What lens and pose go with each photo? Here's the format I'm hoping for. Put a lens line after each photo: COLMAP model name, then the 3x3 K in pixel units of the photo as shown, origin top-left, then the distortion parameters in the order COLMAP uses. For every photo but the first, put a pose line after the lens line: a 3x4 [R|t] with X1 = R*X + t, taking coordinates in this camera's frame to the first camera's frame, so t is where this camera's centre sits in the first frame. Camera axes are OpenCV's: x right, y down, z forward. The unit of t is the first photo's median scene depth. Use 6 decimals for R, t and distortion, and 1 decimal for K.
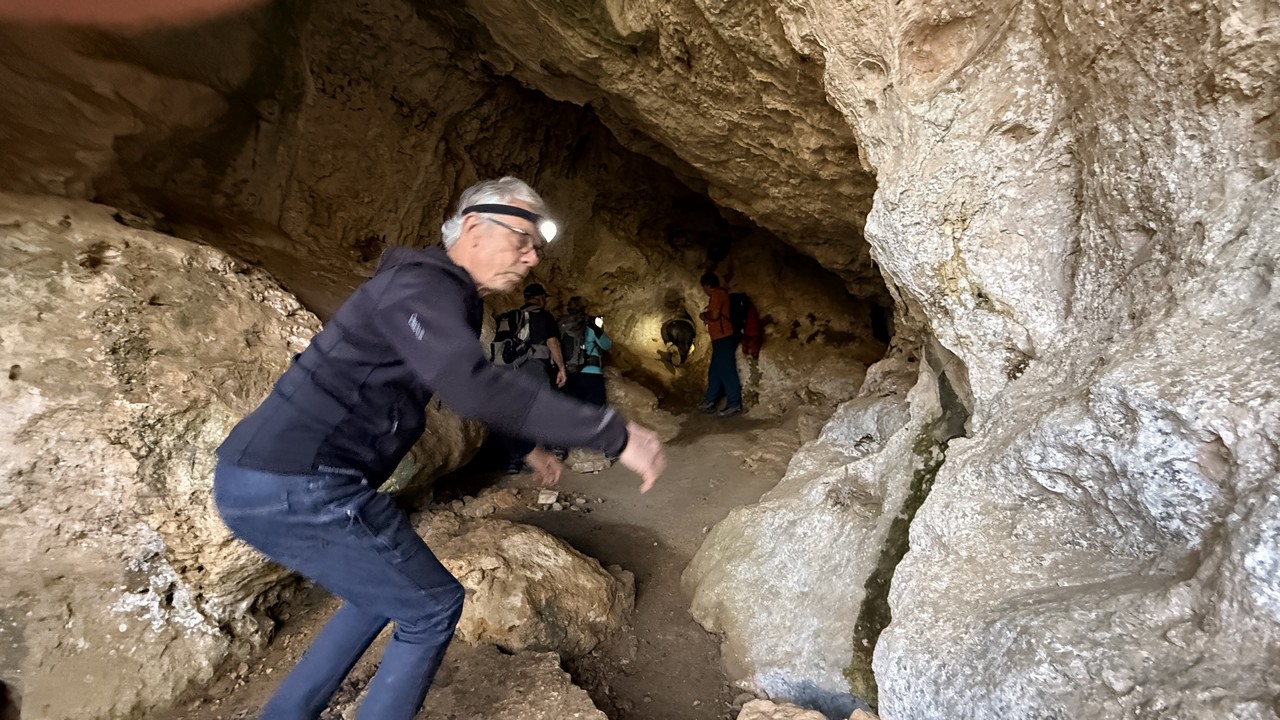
lens RADIAL K [[505.4, 0, 634.3], [0, 505.4, 357.0], [0, 0, 1]] dist [-0.007713, 0.000228]
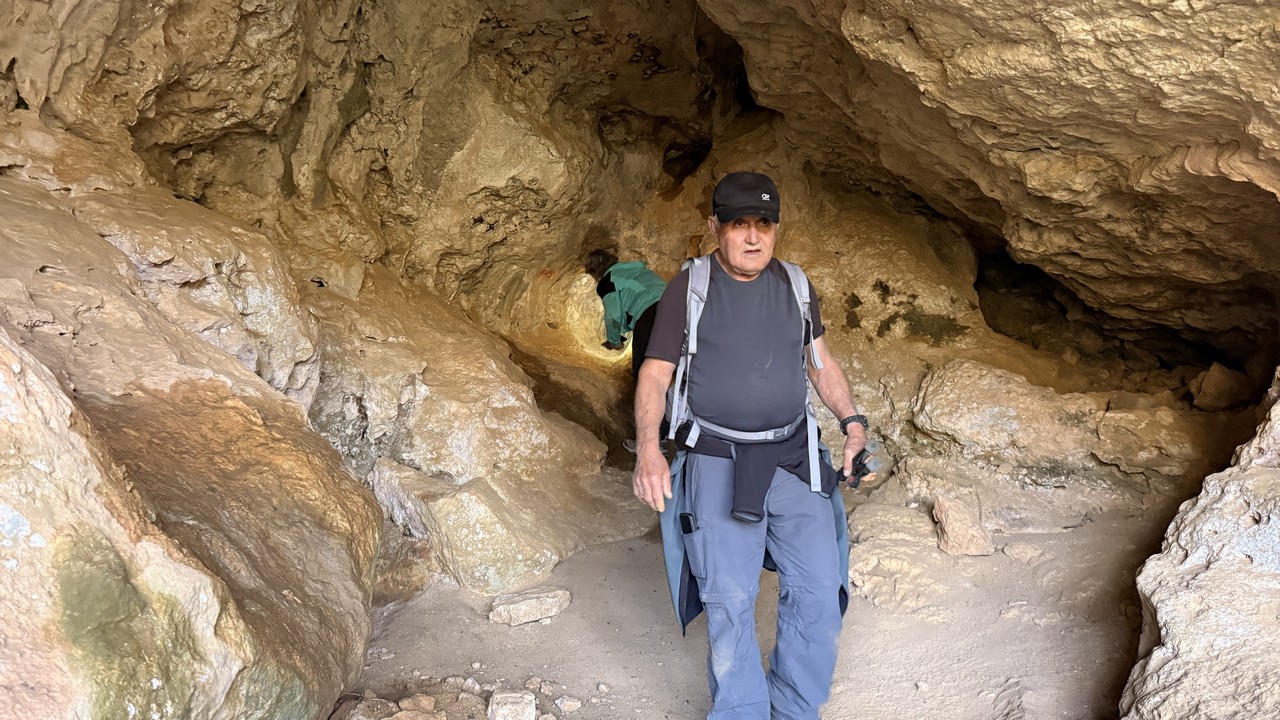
lens RADIAL K [[884.5, 0, 630.9], [0, 884.5, 357.7], [0, 0, 1]] dist [0.128205, -0.211871]
pose [[0.960920, -0.001988, 0.276819, -0.470485], [-0.001784, 0.999909, 0.013375, -0.045847], [-0.276820, -0.013346, 0.960829, 0.416173]]
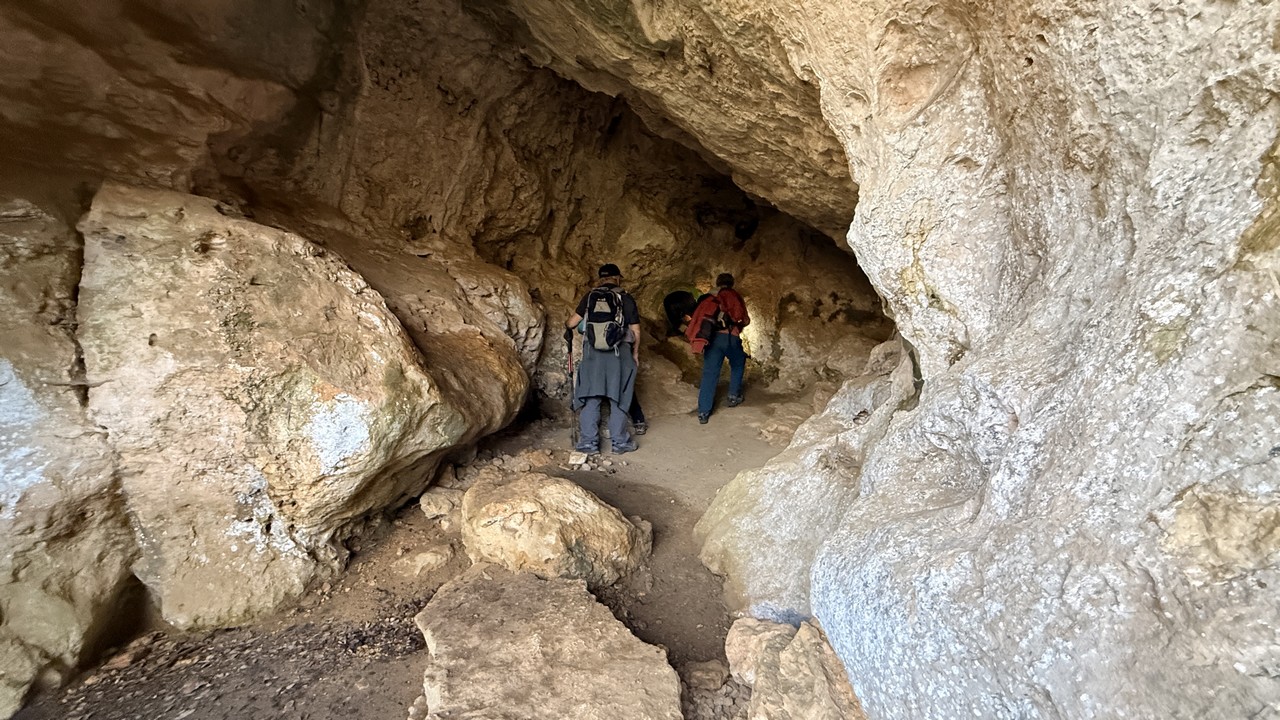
lens RADIAL K [[505.4, 0, 634.3], [0, 505.4, 357.0], [0, 0, 1]] dist [-0.007713, 0.000228]
pose [[0.998120, 0.022198, -0.057128, 0.018830], [-0.018964, 0.998220, 0.056539, -0.016222], [0.058282, -0.055349, 0.996765, -0.142803]]
